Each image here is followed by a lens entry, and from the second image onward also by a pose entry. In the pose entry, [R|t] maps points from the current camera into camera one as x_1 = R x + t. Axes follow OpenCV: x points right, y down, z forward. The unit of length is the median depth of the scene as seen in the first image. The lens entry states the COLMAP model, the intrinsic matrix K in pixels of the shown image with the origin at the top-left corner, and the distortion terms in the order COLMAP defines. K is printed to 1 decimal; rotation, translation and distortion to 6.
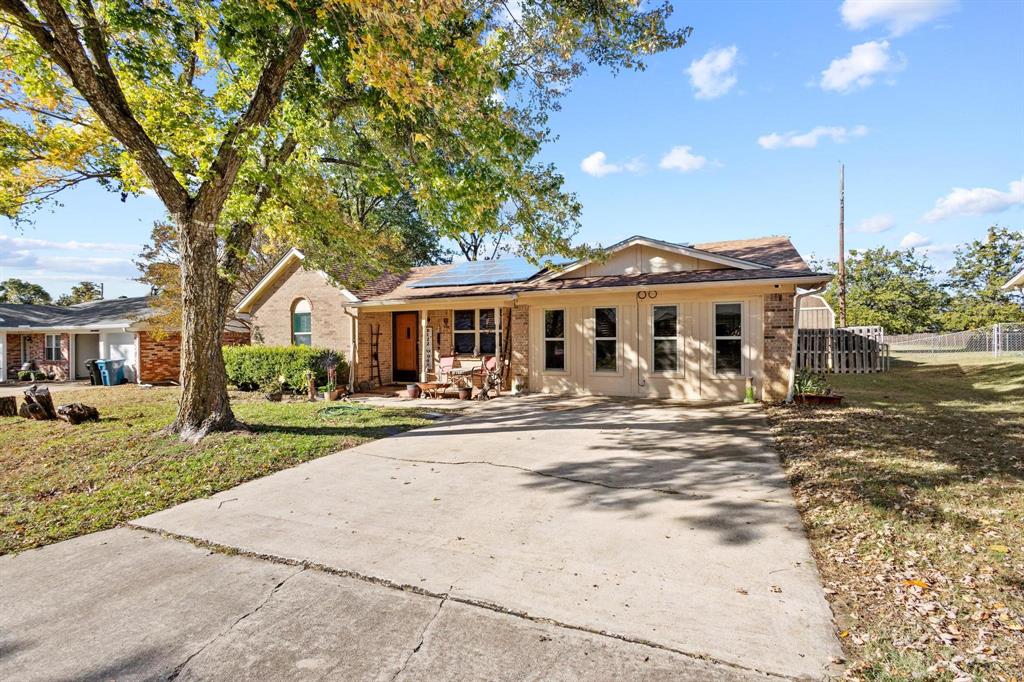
lens RADIAL K [[468.0, 0, 510.6], [0, 468.0, 330.2], [0, 0, 1]] dist [0.000904, -0.000042]
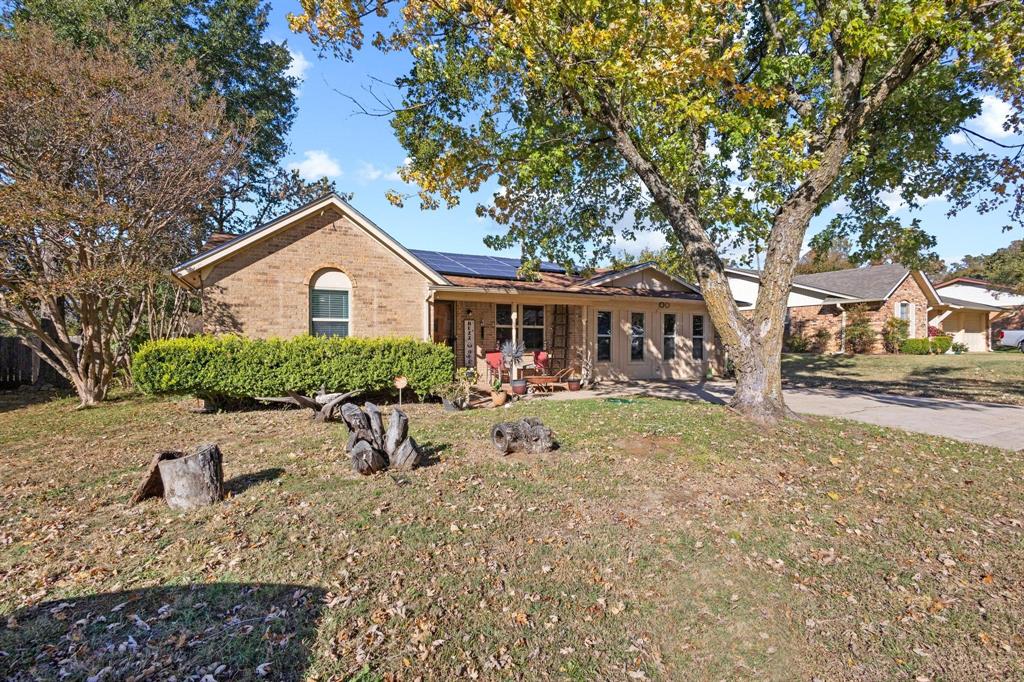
lens RADIAL K [[468.0, 0, 510.6], [0, 468.0, 330.2], [0, 0, 1]] dist [0.000904, -0.000042]
pose [[0.616328, 0.032169, 0.786832, -1.007340], [-0.027126, 0.999440, -0.019614, 0.035086], [-0.787022, -0.009255, 0.616855, 0.450848]]
